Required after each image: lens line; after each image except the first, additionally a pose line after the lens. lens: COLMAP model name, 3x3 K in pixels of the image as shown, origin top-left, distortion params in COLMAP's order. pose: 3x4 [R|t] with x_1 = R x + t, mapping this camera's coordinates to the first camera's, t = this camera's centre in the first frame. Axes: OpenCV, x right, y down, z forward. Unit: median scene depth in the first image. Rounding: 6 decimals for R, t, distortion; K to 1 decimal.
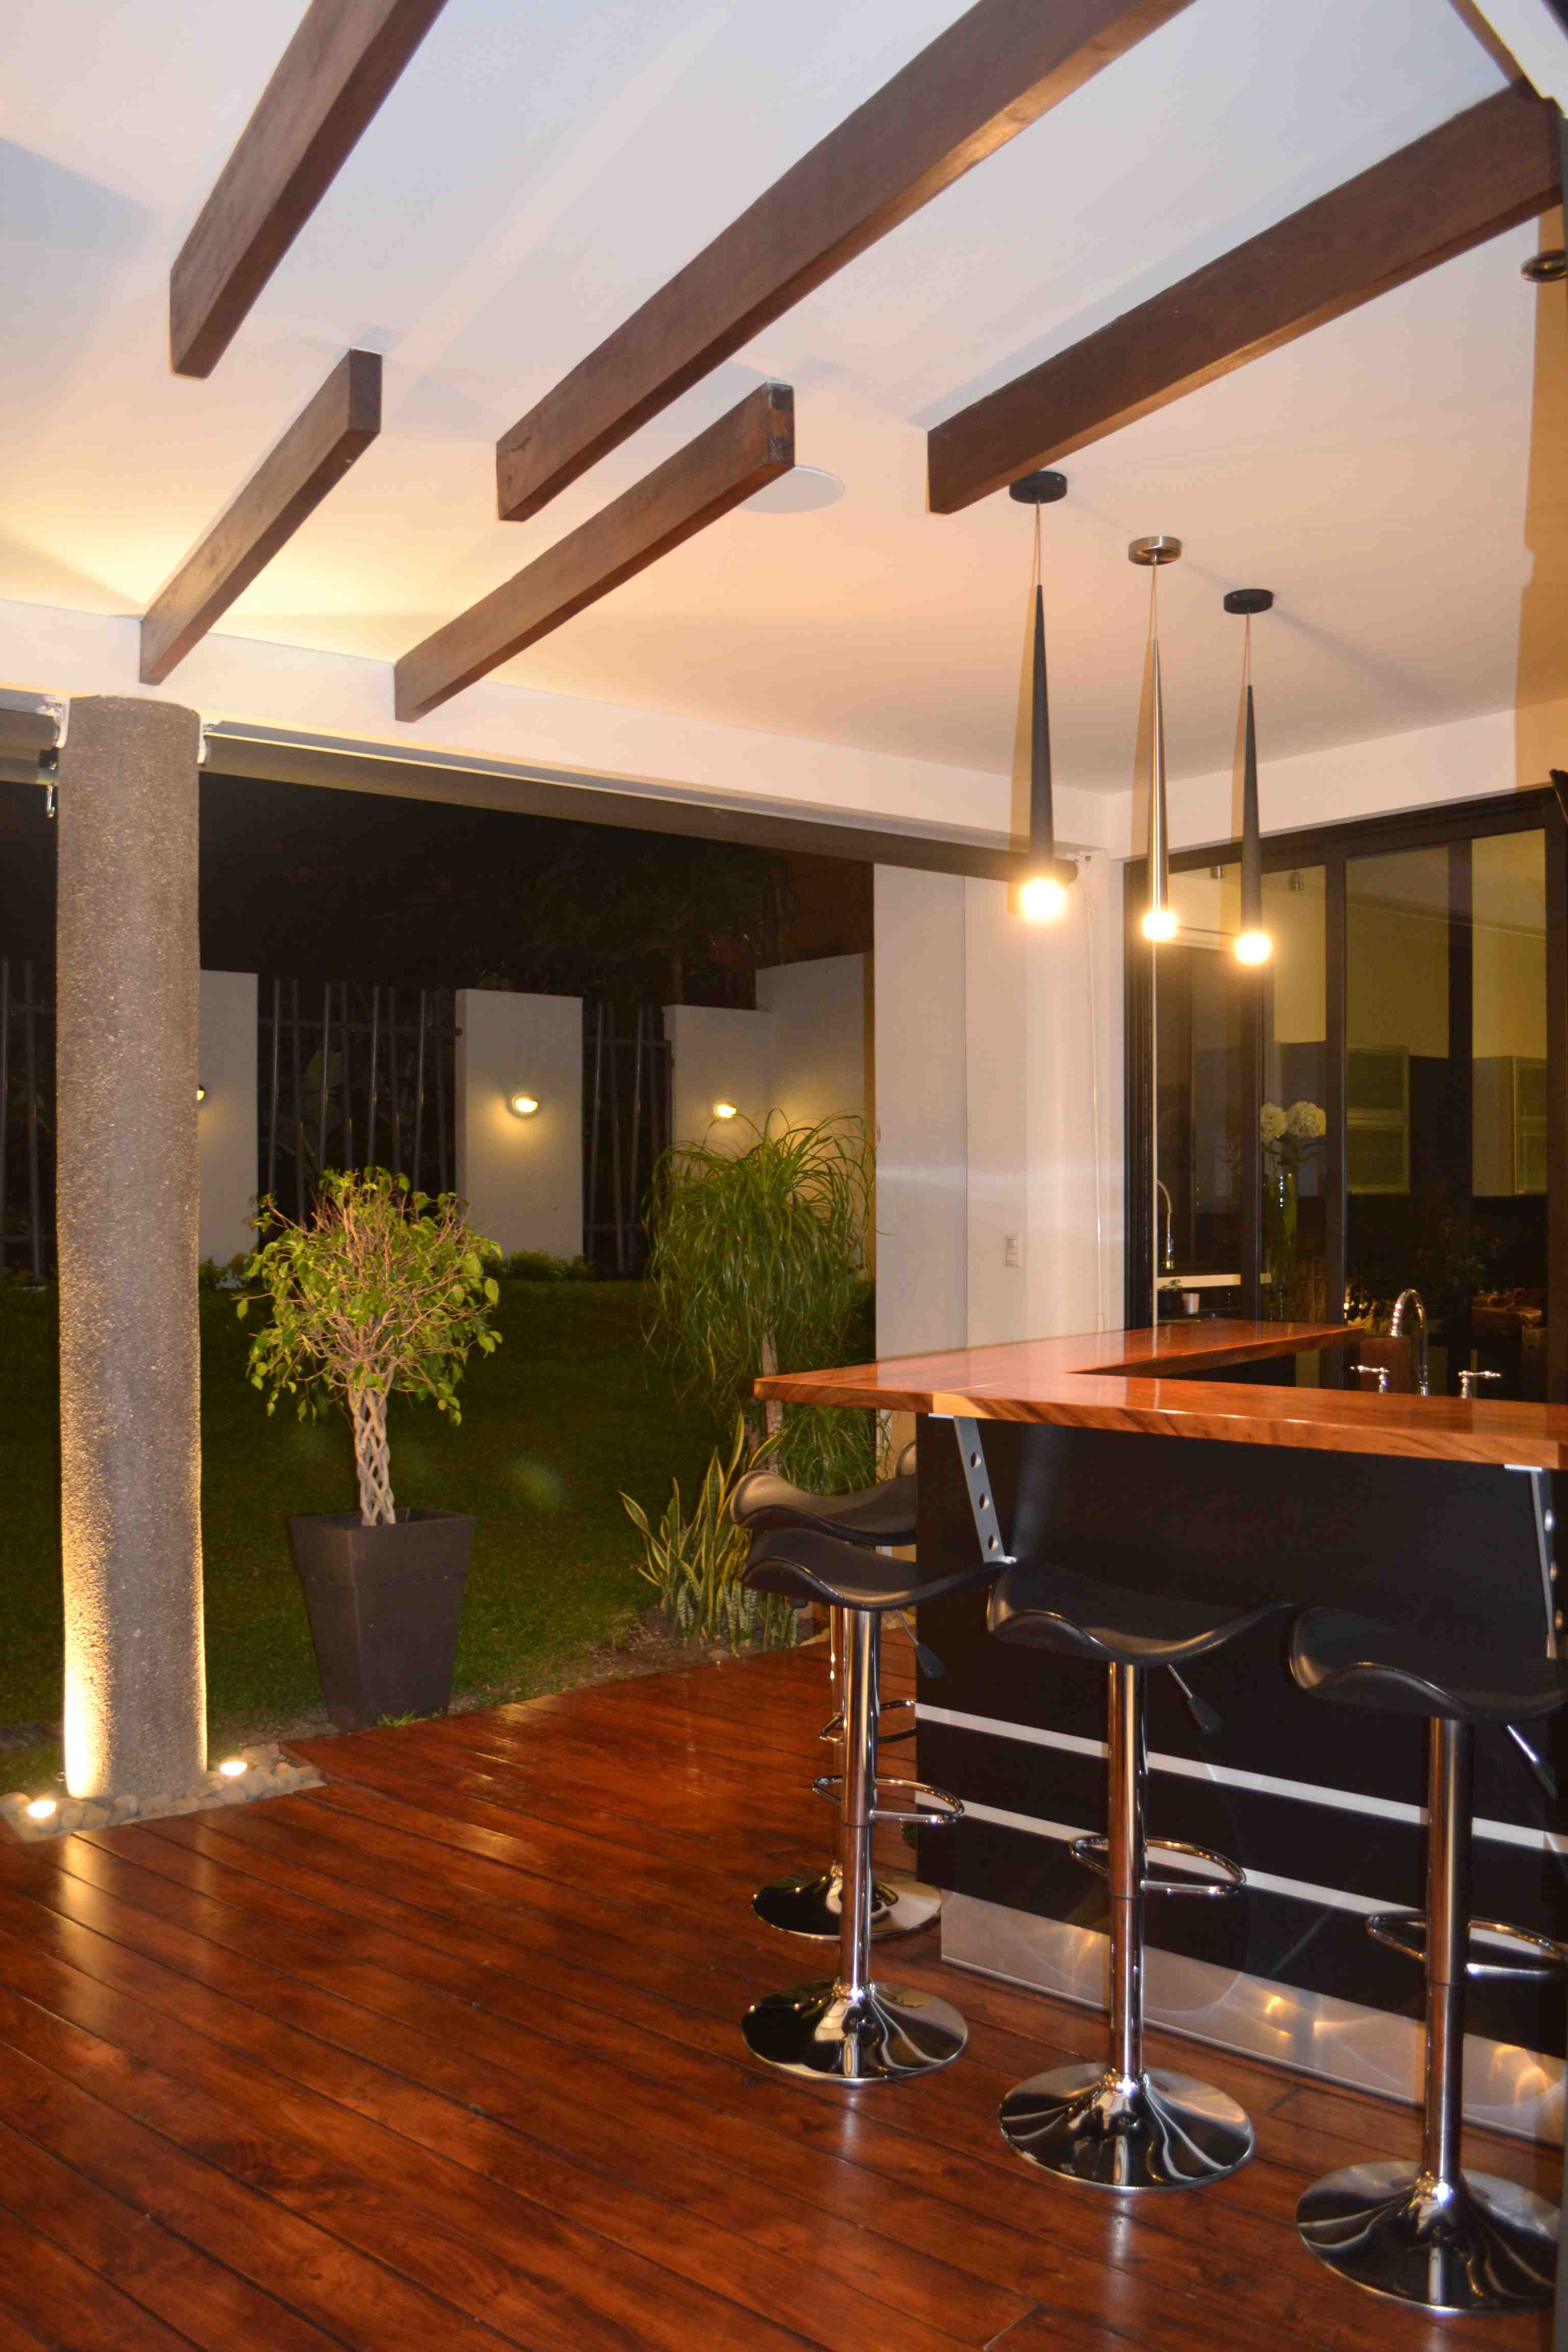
lens RADIAL K [[1876.3, 0, 779.9], [0, 1876.3, 1207.3], [0, 0, 1]] dist [-0.085046, 0.007565]
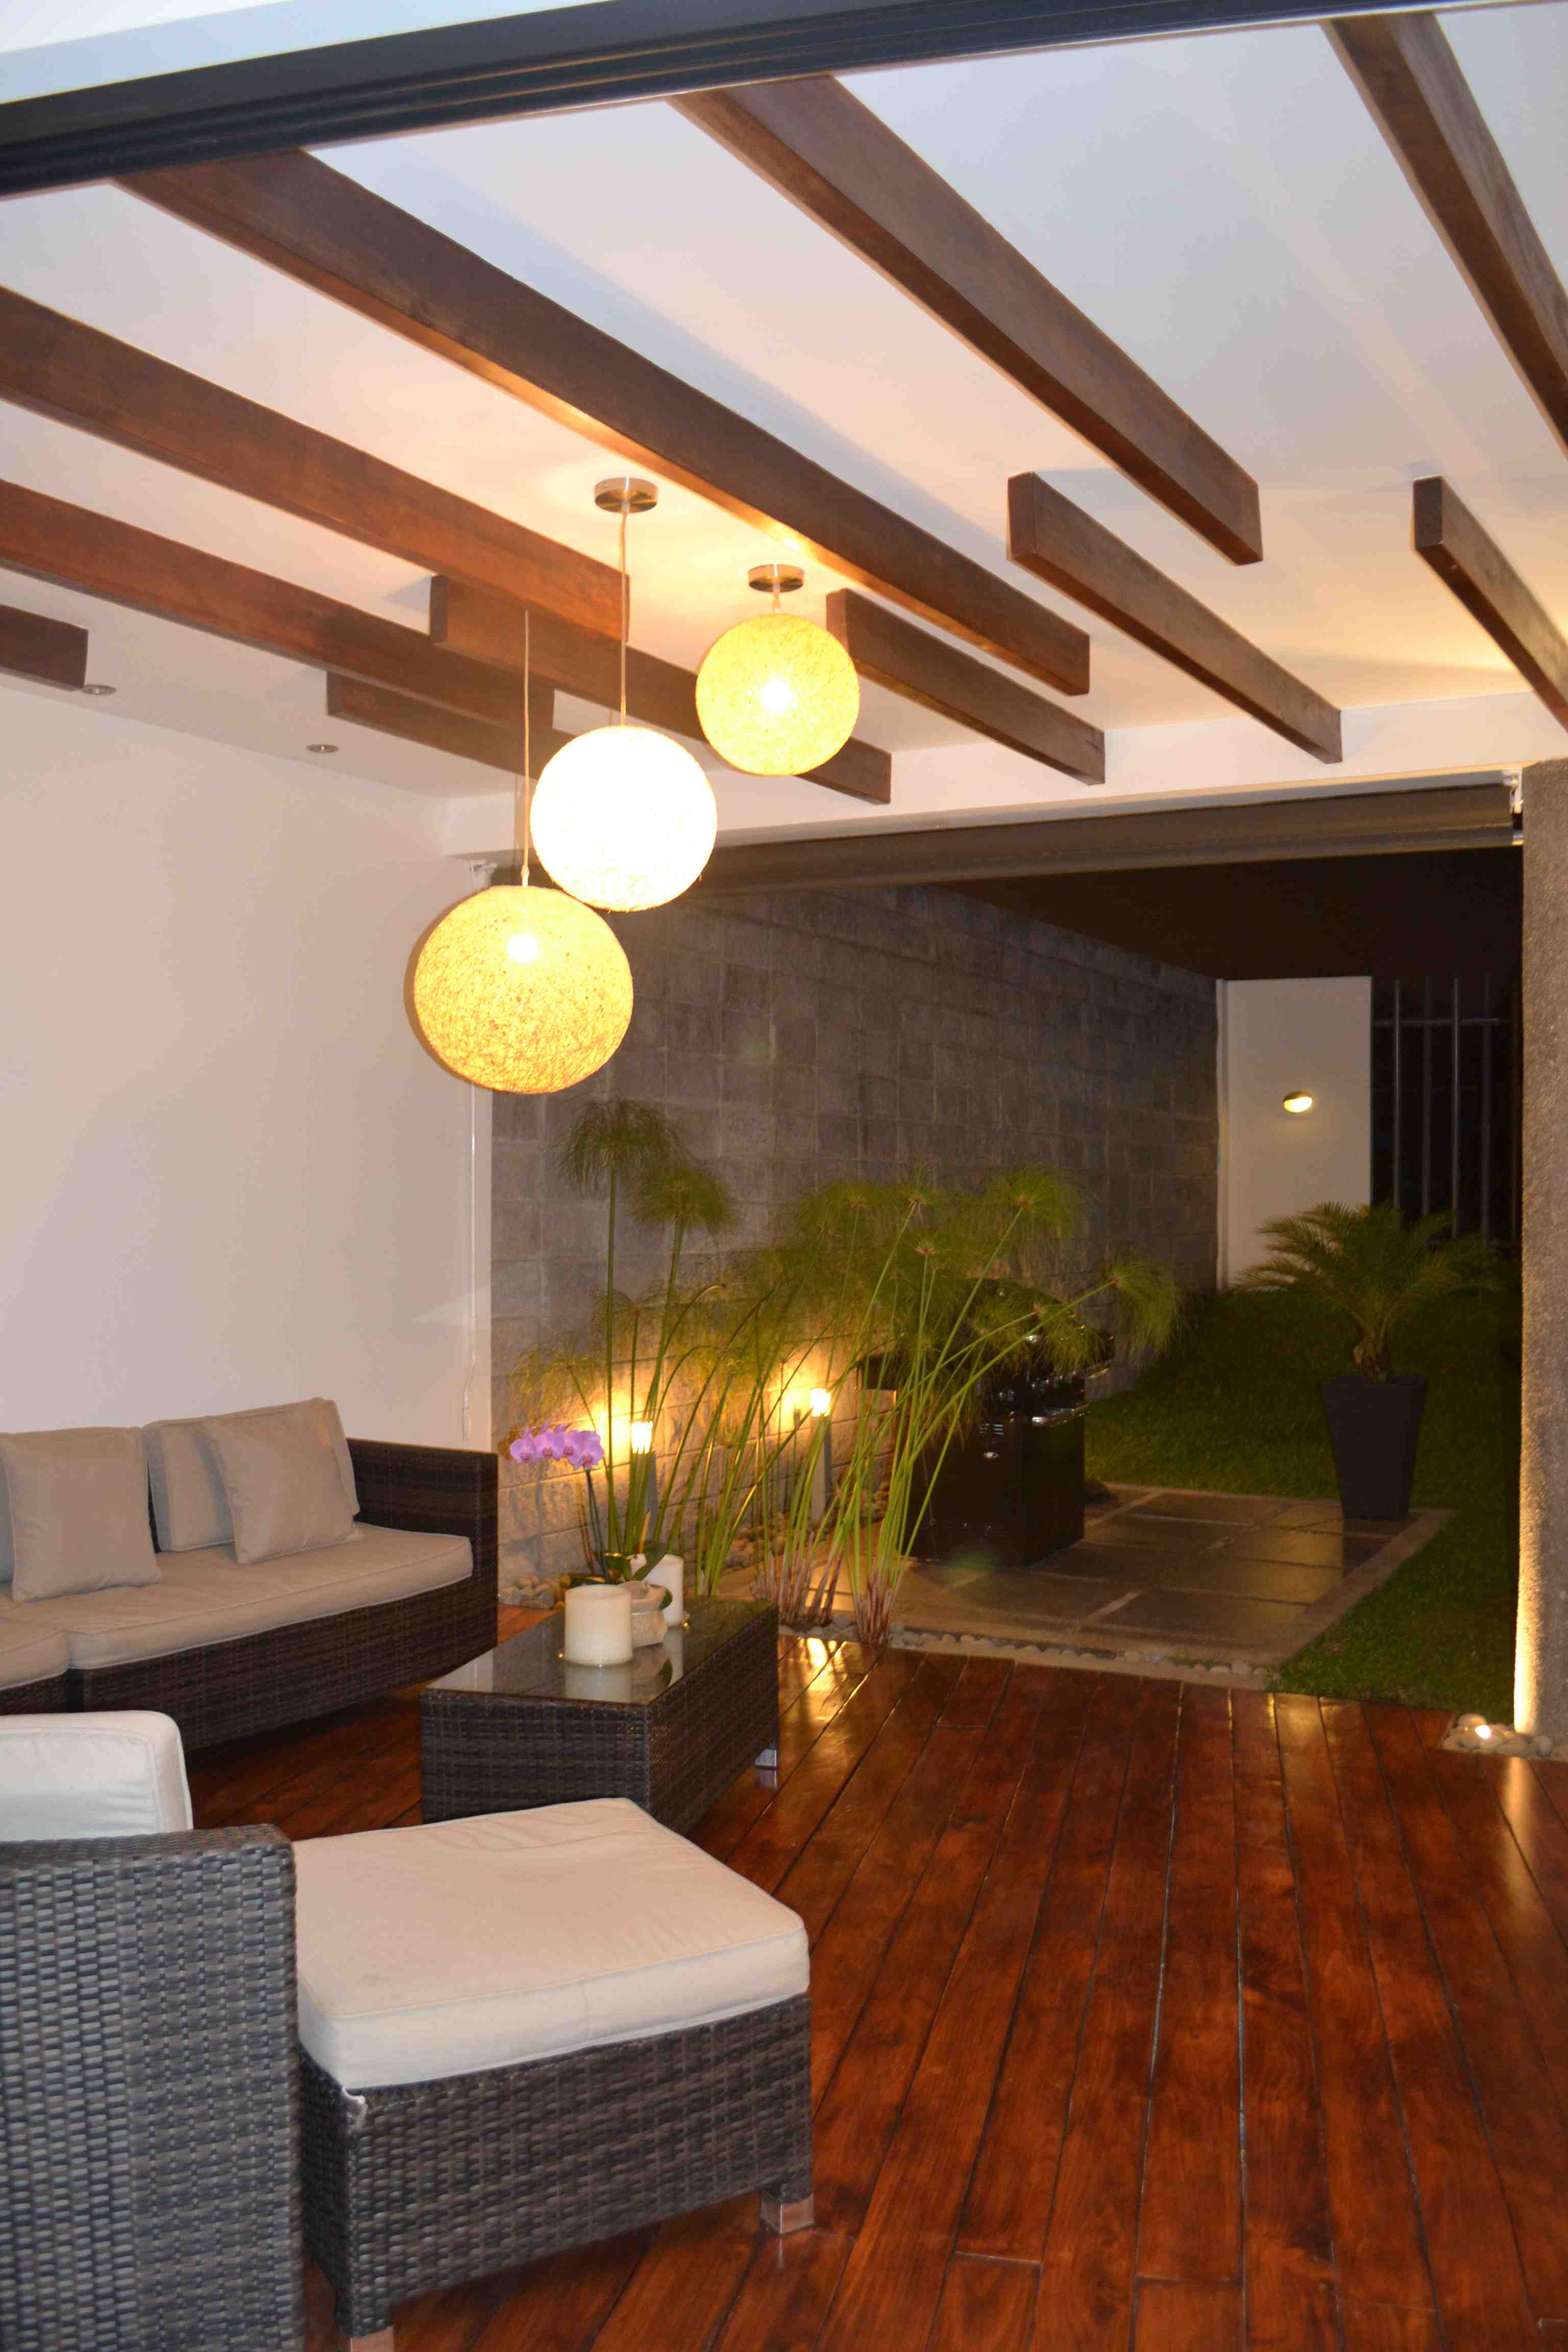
lens RADIAL K [[1876.3, 0, 779.9], [0, 1876.3, 1207.3], [0, 0, 1]] dist [-0.085046, 0.007565]
pose [[0.447702, 0.013478, -0.894081, 0.433002], [-0.017219, 0.999831, 0.006450, -0.002877], [0.894017, 0.012507, 0.447858, 0.078180]]
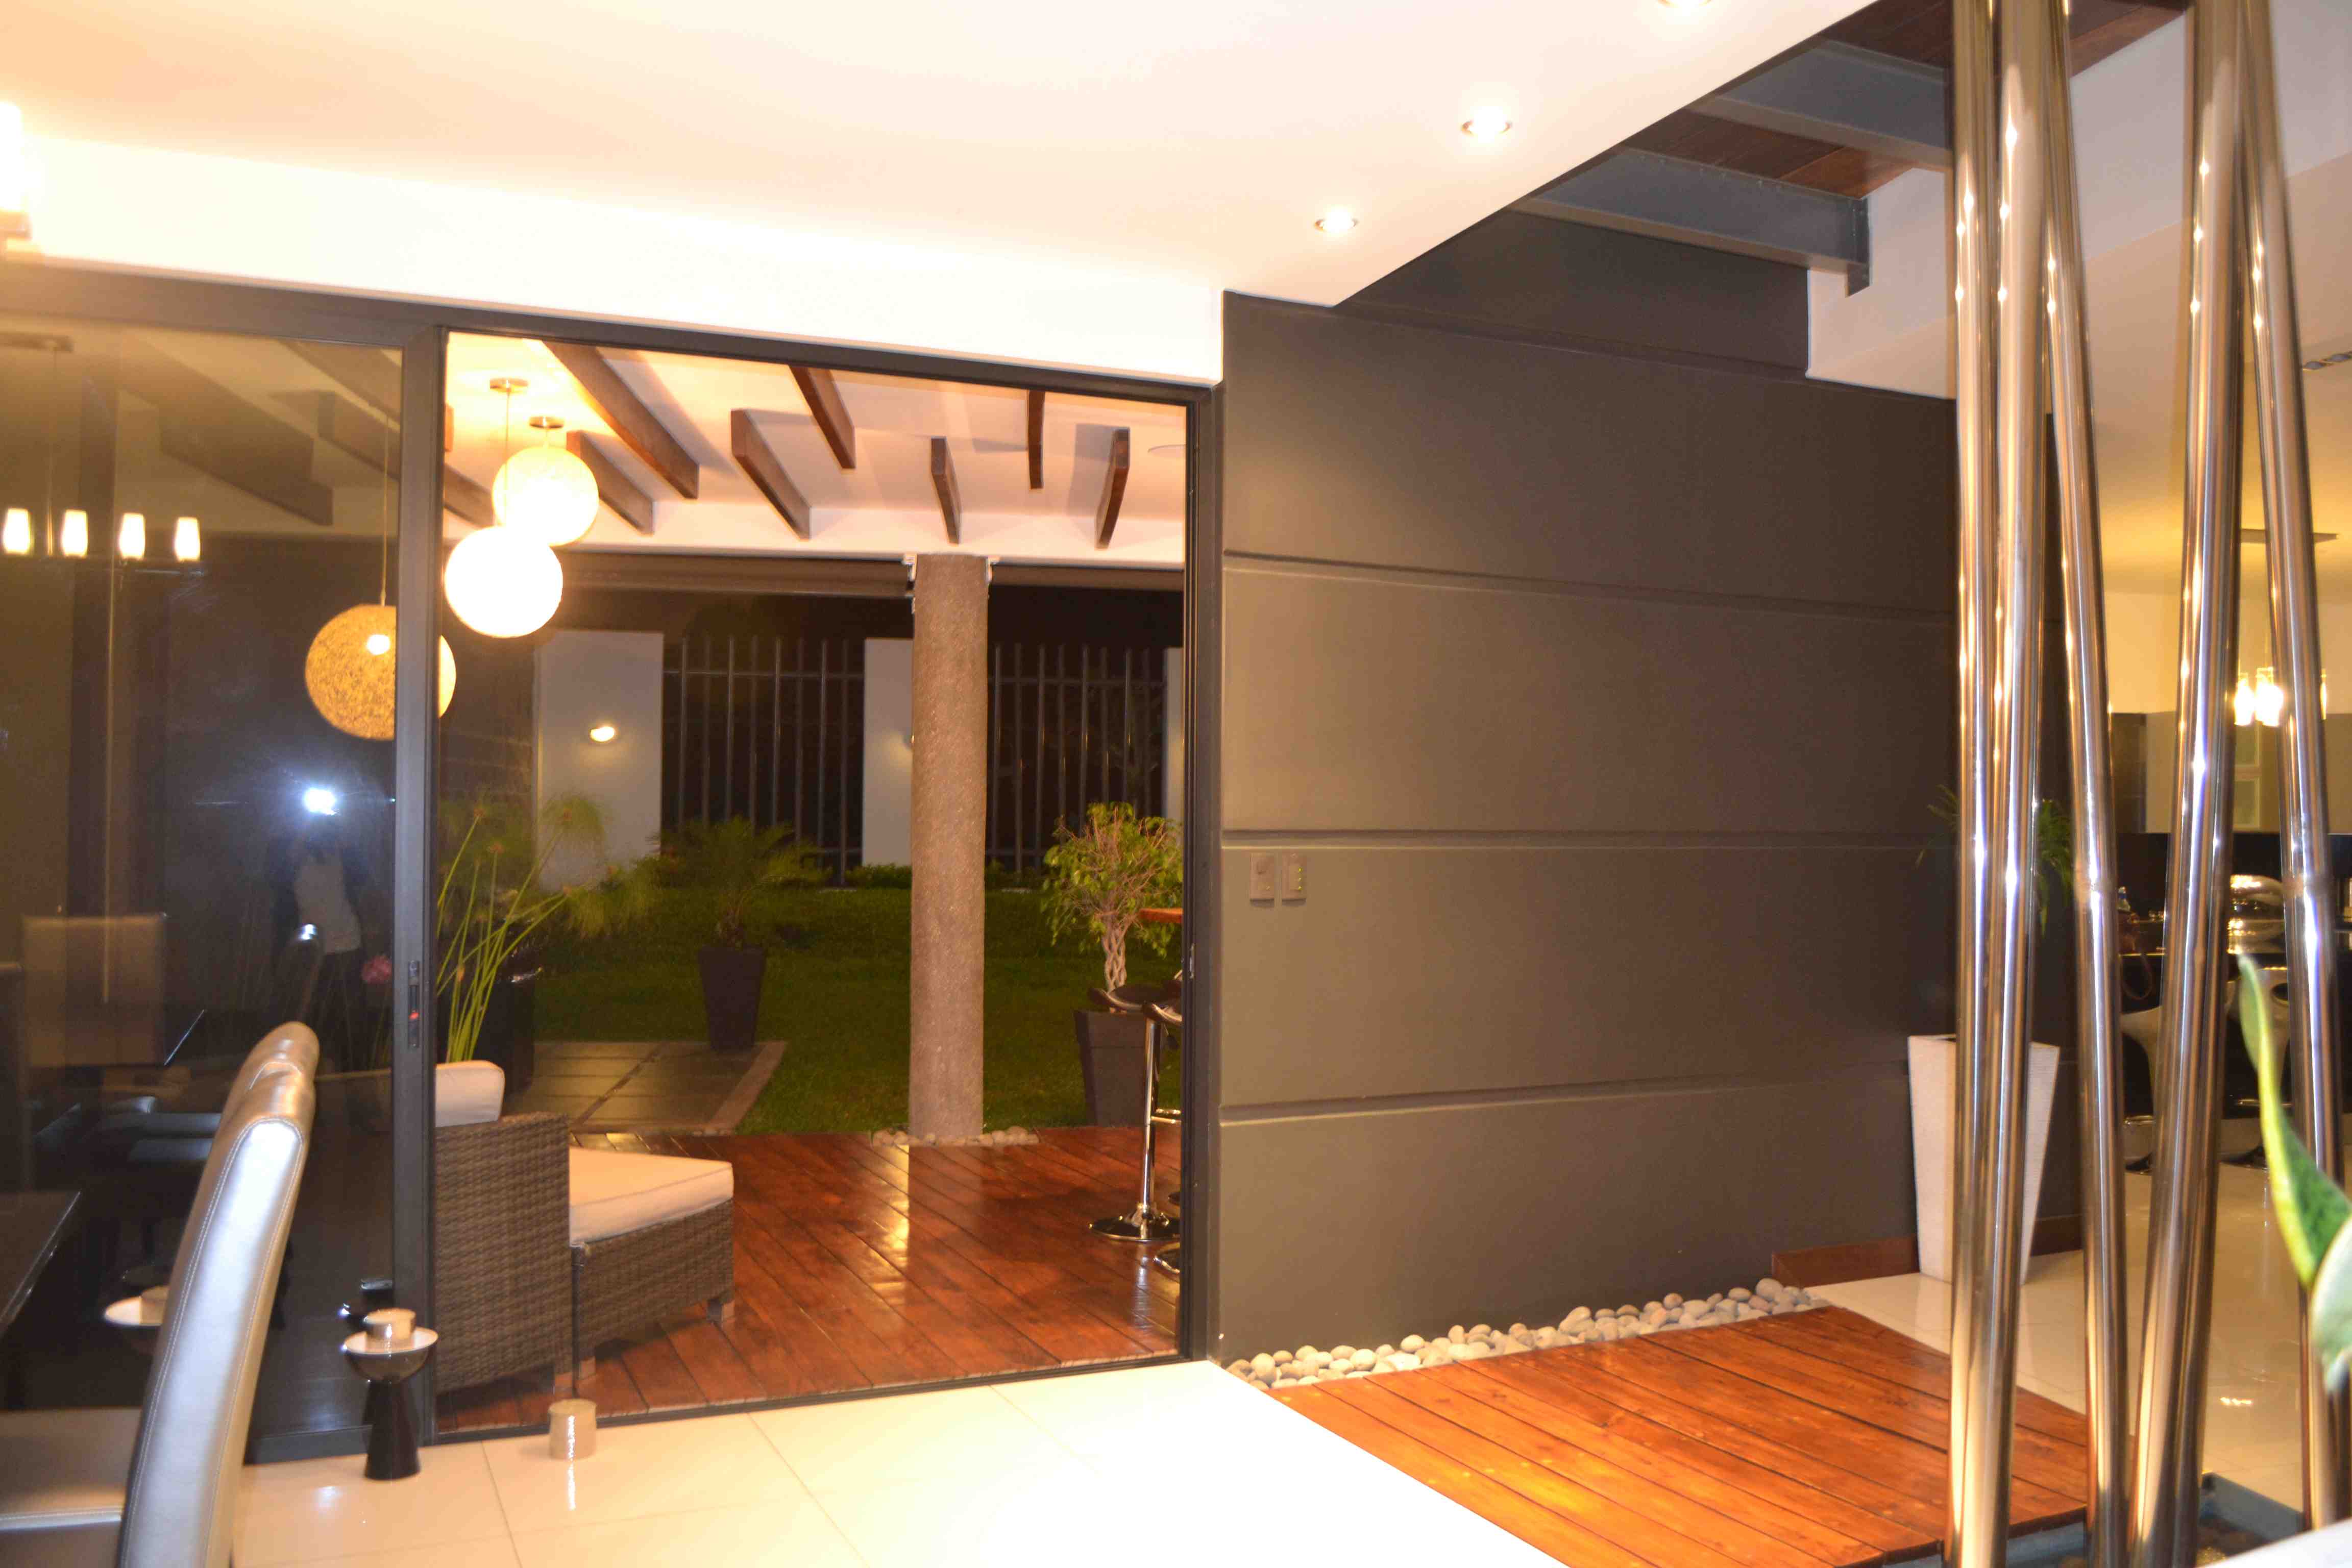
lens RADIAL K [[1876.3, 0, 1179.8], [0, 1876.3, 837.8], [0, 0, 1]] dist [-0.085046, 0.007565]
pose [[0.902642, 0.020284, -0.429914, 0.695236], [-0.022434, 0.999748, 0.000068, 0.010165], [0.429807, 0.009584, 0.902870, -0.623890]]
